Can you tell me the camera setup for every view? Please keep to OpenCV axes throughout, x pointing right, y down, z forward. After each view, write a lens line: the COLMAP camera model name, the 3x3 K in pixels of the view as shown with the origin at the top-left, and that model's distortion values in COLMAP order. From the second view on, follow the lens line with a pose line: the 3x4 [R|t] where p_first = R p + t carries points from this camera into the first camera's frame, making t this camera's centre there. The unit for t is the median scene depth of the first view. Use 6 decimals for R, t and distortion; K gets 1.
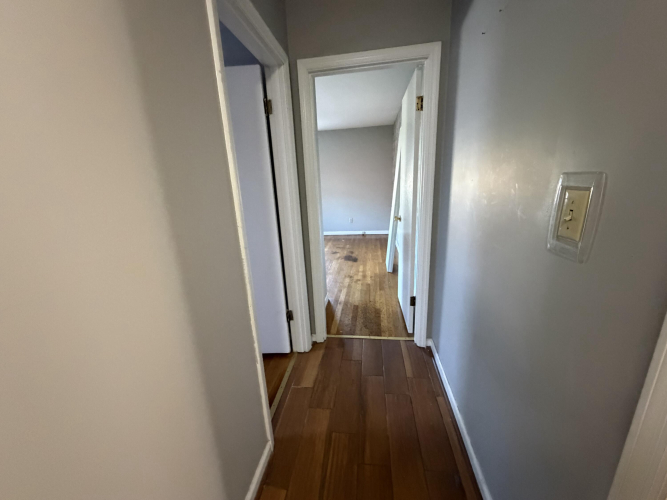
lens RADIAL K [[263.9, 0, 331.9], [0, 263.9, 249.6], [0, 0, 1]] dist [-0.000748, 0.000010]
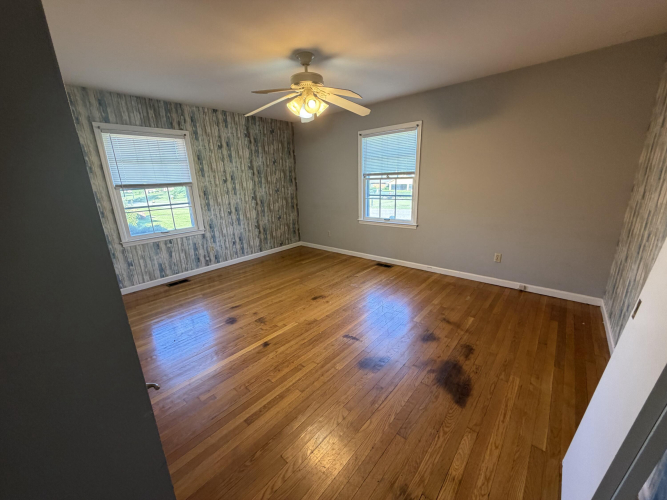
lens RADIAL K [[263.9, 0, 331.9], [0, 263.9, 249.6], [0, 0, 1]] dist [-0.000748, 0.000010]
pose [[0.842183, 0.160268, -0.514823, 0.082826], [-0.147823, 0.986850, 0.065394, -0.149989], [0.518533, 0.021029, 0.854799, 0.508784]]
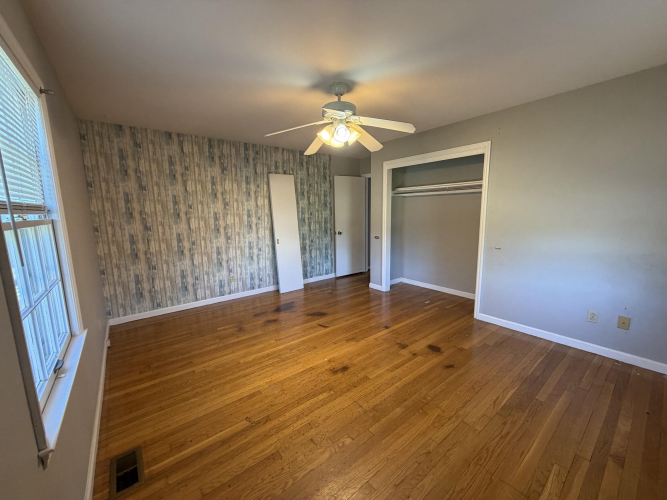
lens RADIAL K [[263.9, 0, 331.9], [0, 263.9, 249.6], [0, 0, 1]] dist [-0.000748, 0.000010]
pose [[-0.727372, -0.040726, 0.685034, -0.571174], [0.230901, 0.925510, 0.300194, -0.329713], [-0.646231, 0.376528, -0.663786, 1.298599]]
